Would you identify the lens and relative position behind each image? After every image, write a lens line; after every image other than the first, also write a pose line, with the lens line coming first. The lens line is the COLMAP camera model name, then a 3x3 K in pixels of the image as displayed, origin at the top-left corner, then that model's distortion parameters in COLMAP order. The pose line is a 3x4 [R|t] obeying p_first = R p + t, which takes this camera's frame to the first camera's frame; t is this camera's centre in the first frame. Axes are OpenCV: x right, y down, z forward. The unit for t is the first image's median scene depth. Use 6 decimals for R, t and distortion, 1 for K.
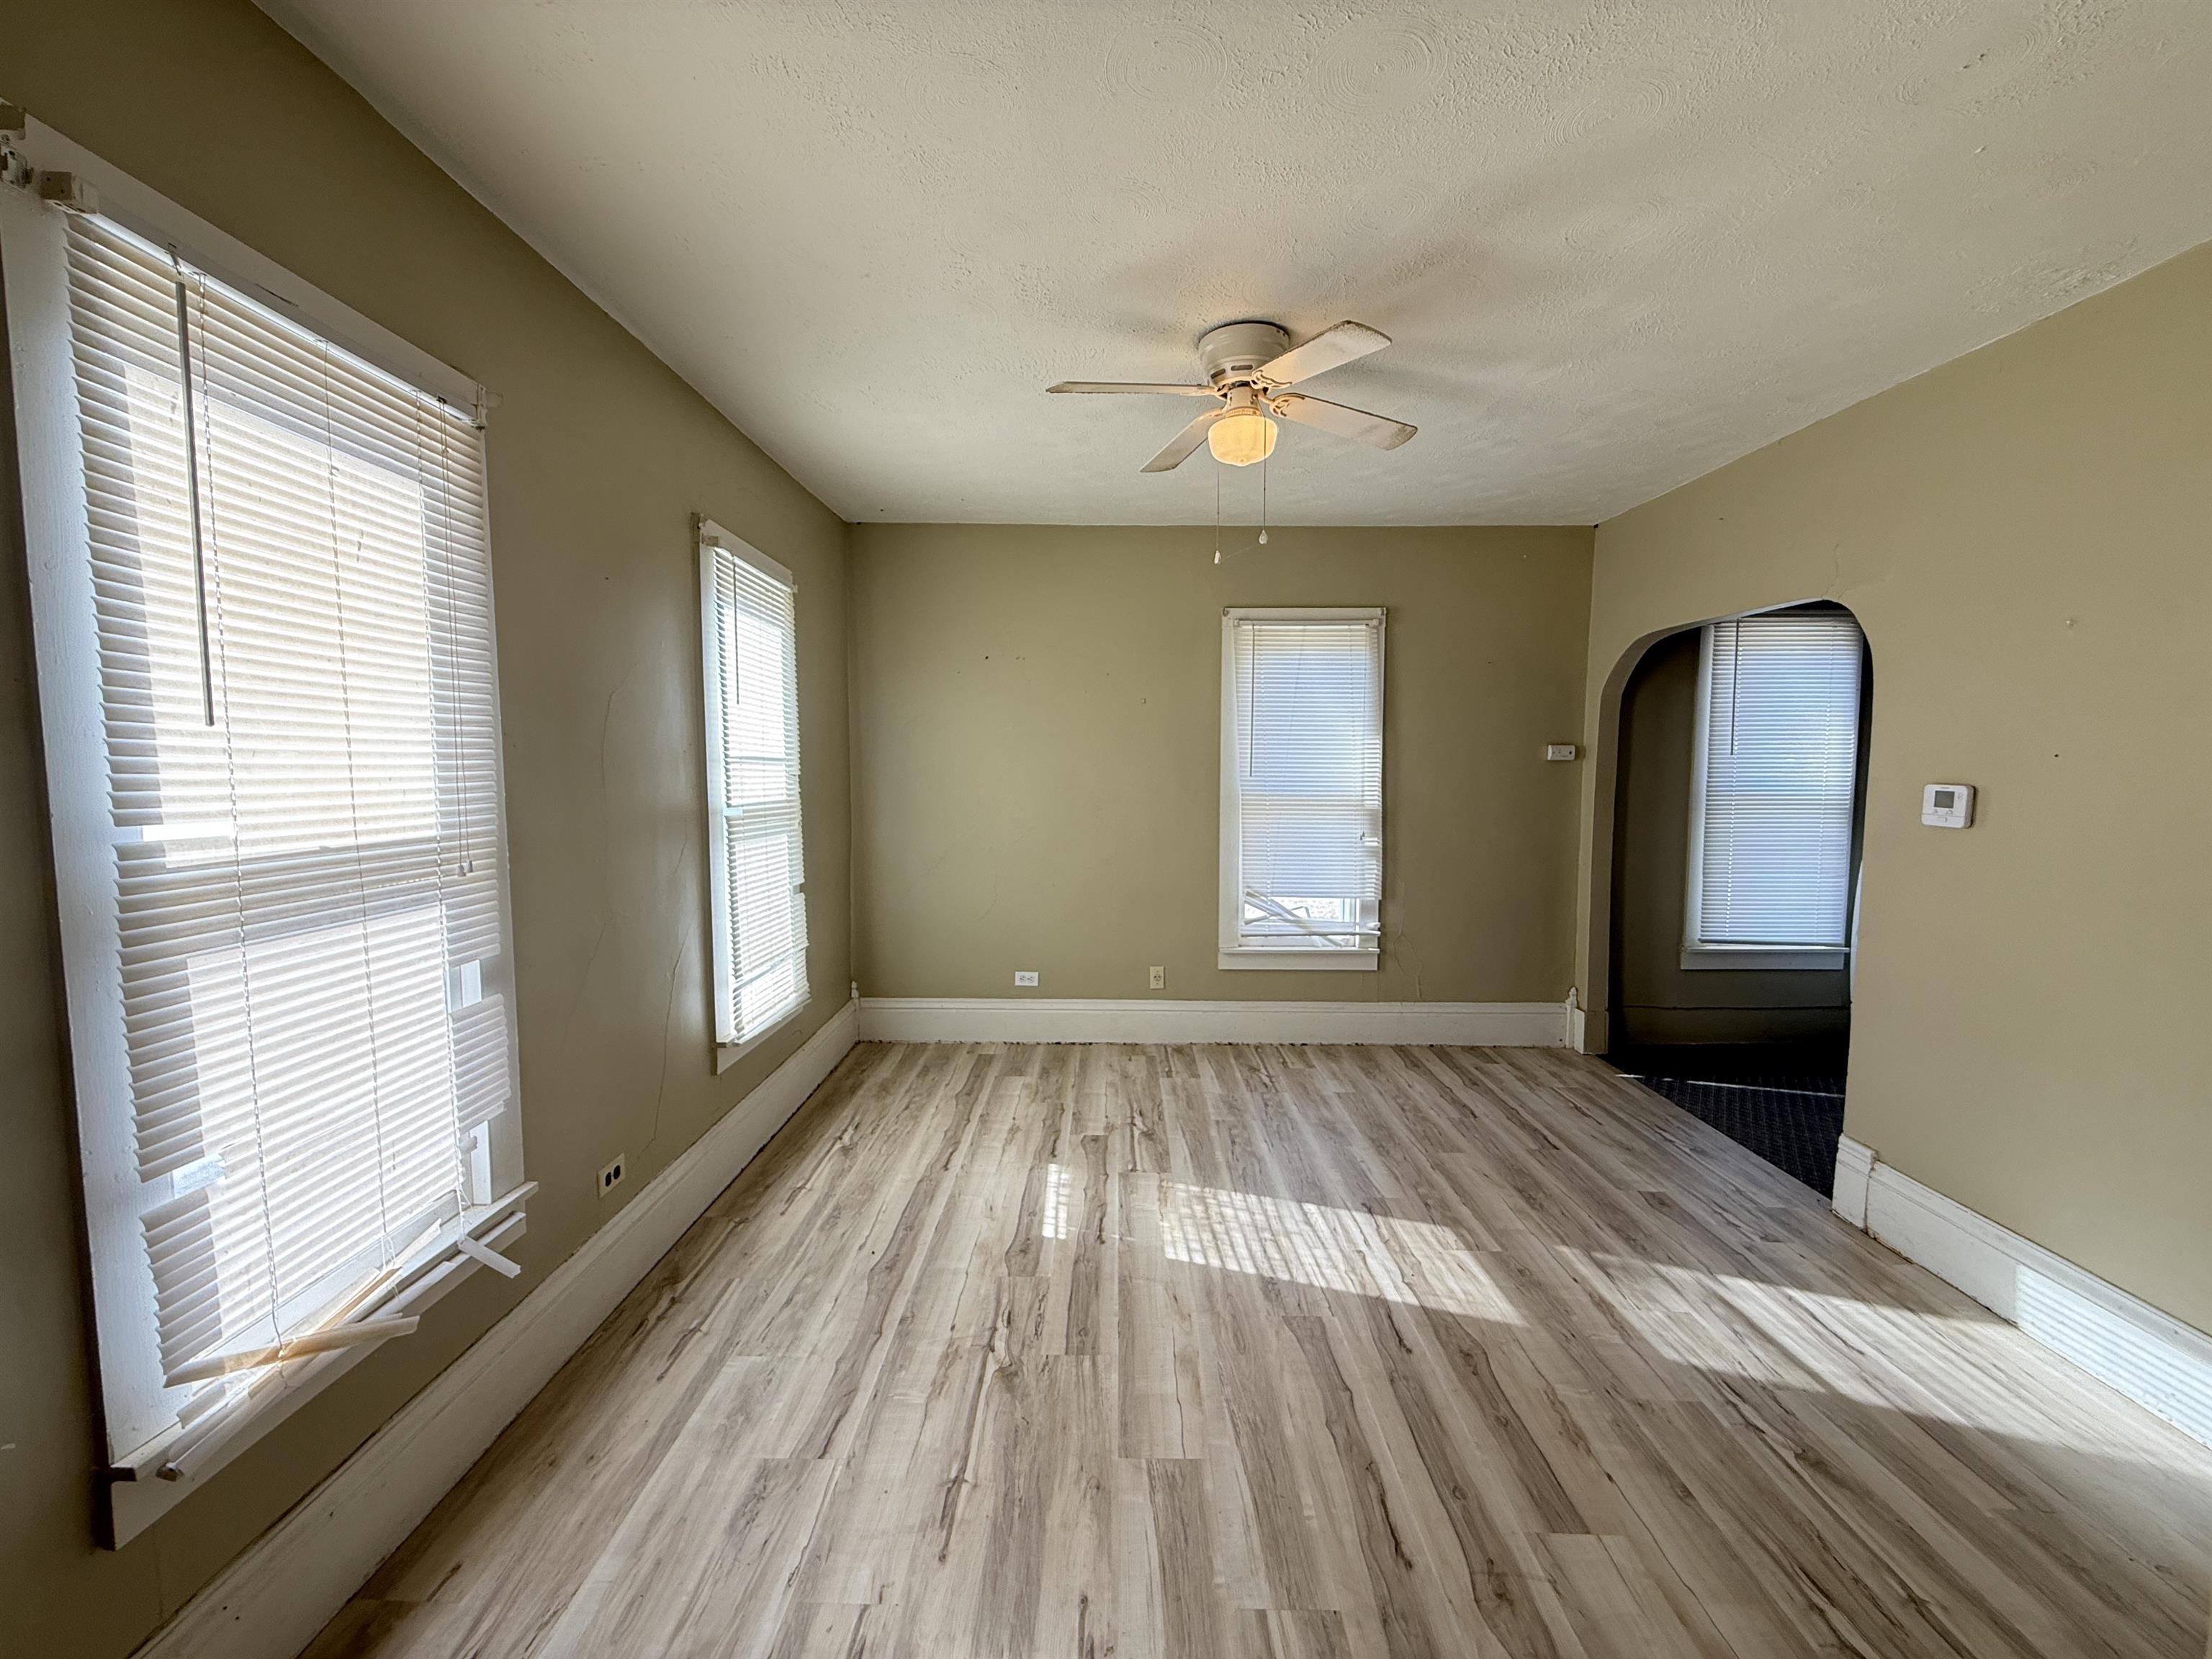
lens RADIAL K [[882.3, 0, 1101.5], [0, 882.3, 823.2], [0, 0, 1]] dist [0.001713, 0.000039]
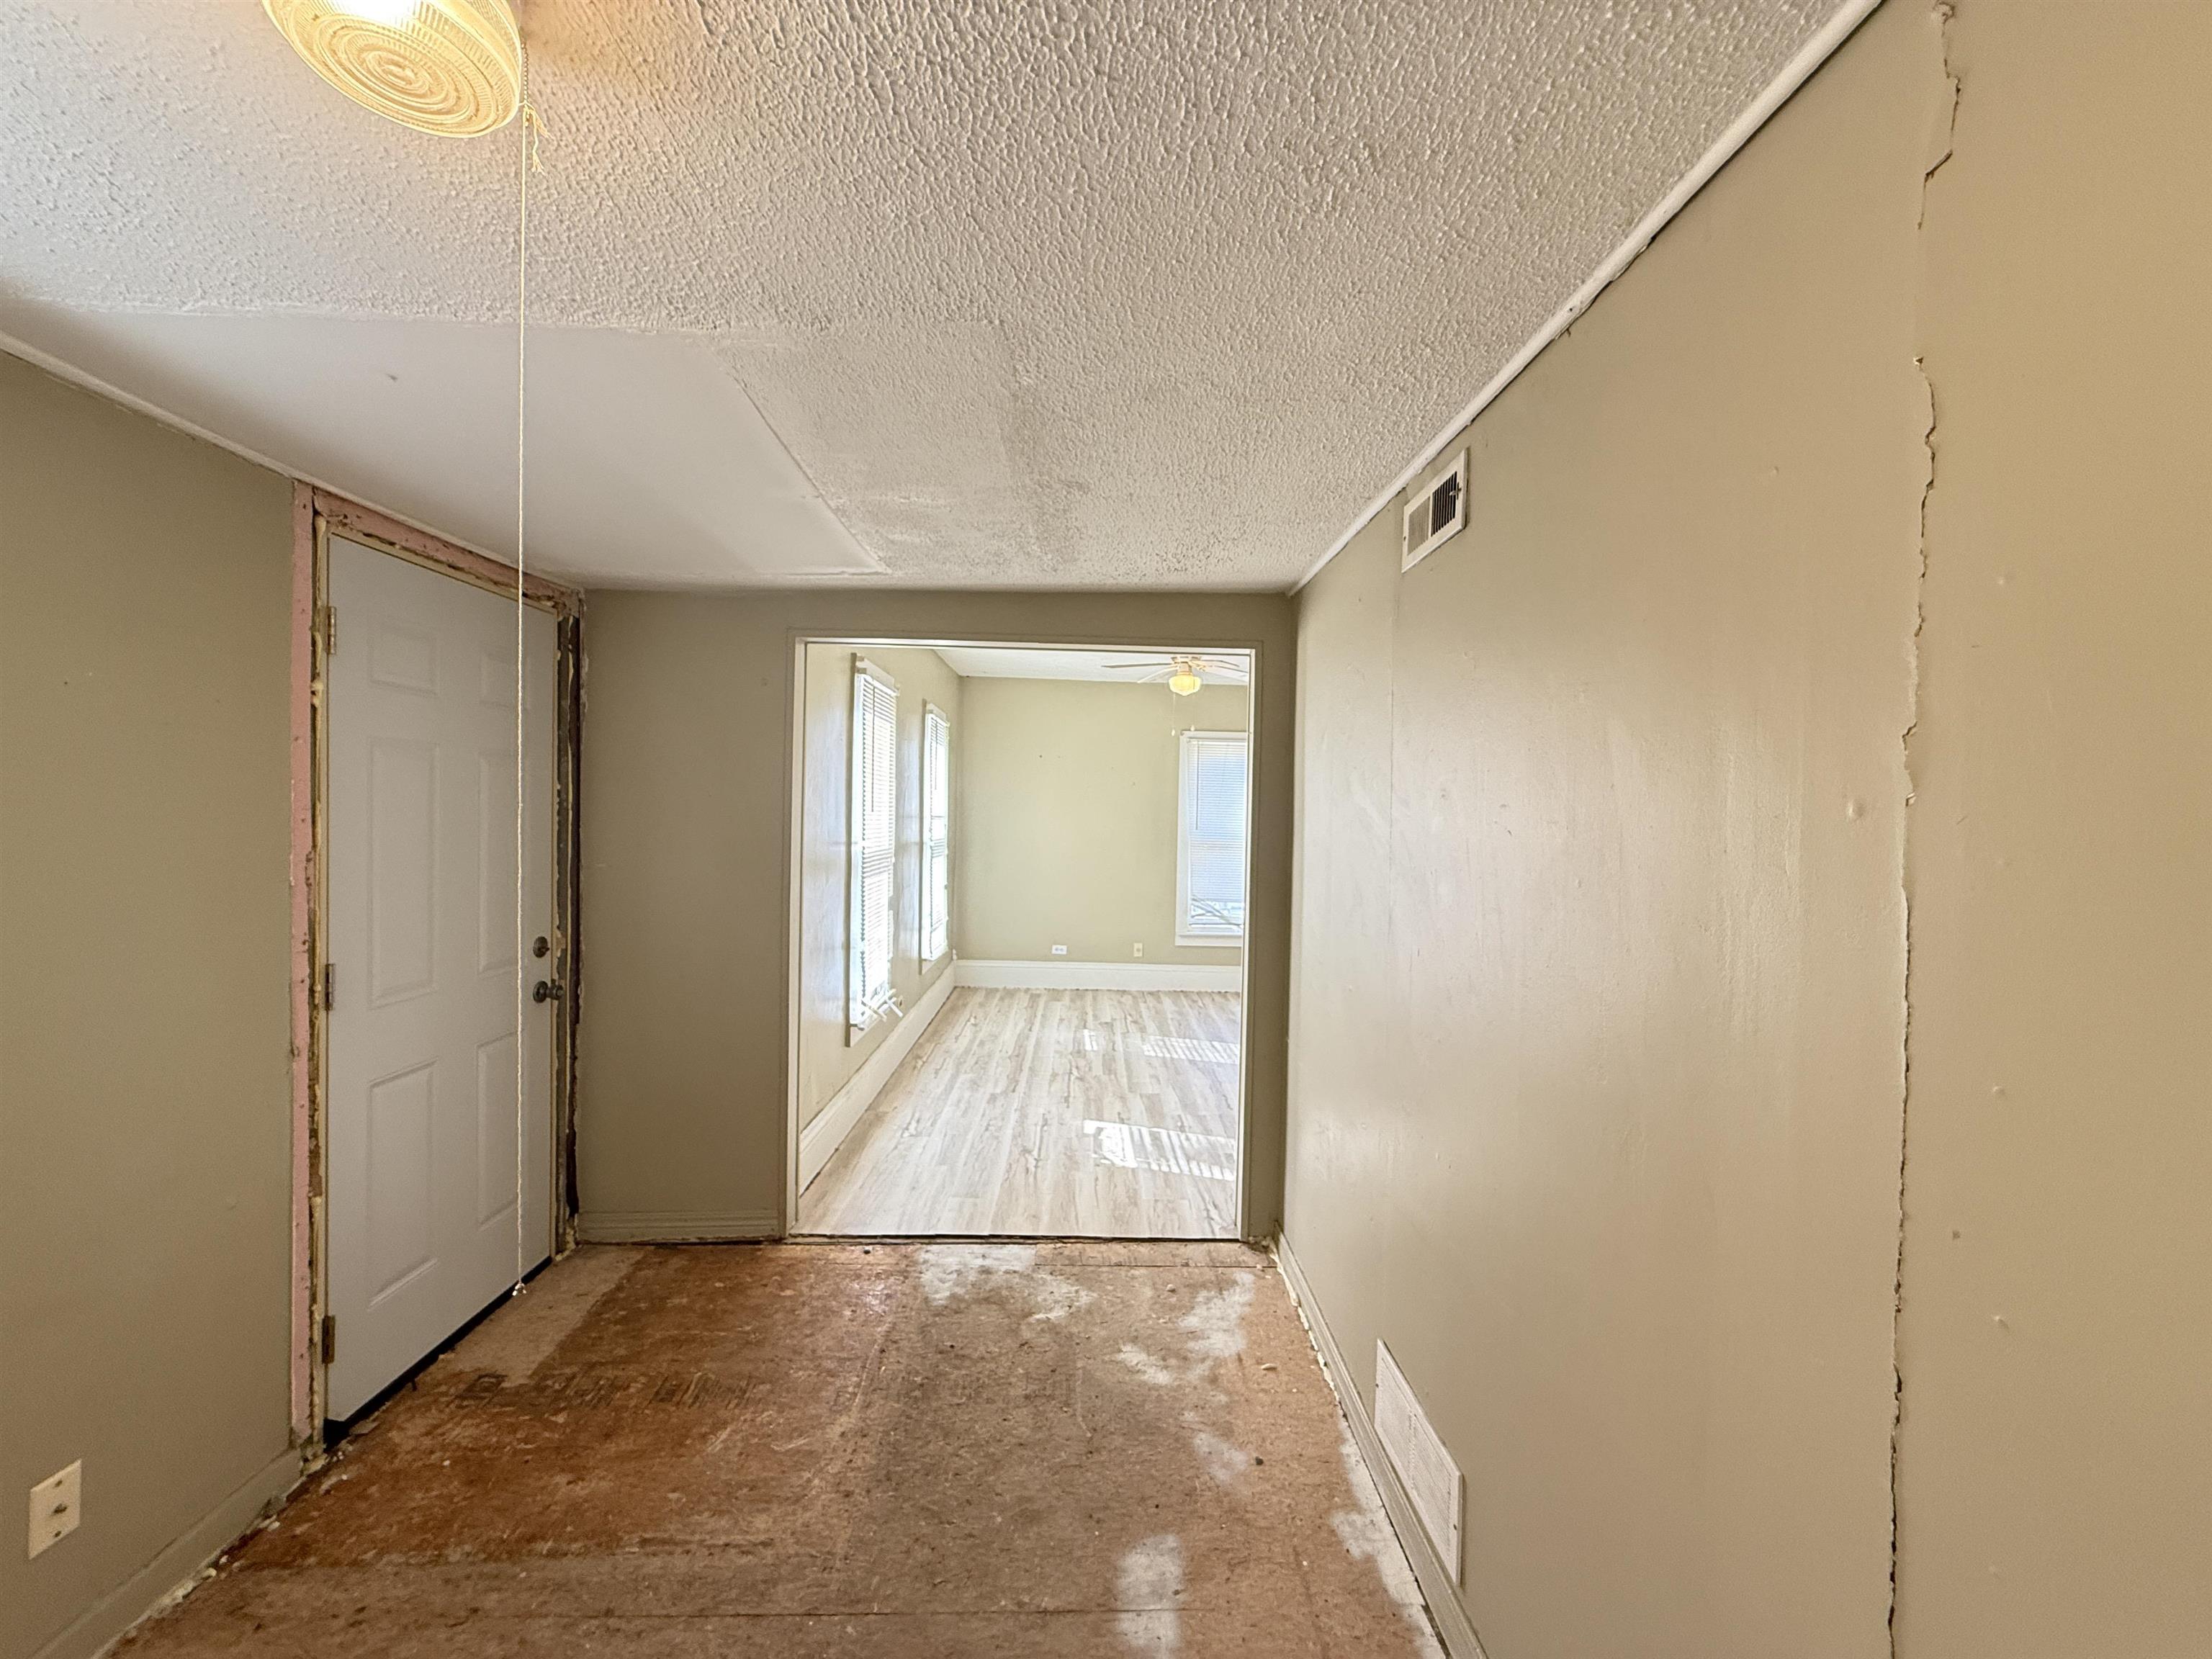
lens RADIAL K [[882.3, 0, 1101.5], [0, 882.3, 823.2], [0, 0, 1]] dist [0.001713, 0.000039]
pose [[0.999249, 0.020126, 0.033110, -0.103901], [-0.018346, 0.998414, -0.053220, 0.042148], [-0.034129, 0.052572, 0.998034, -1.049571]]
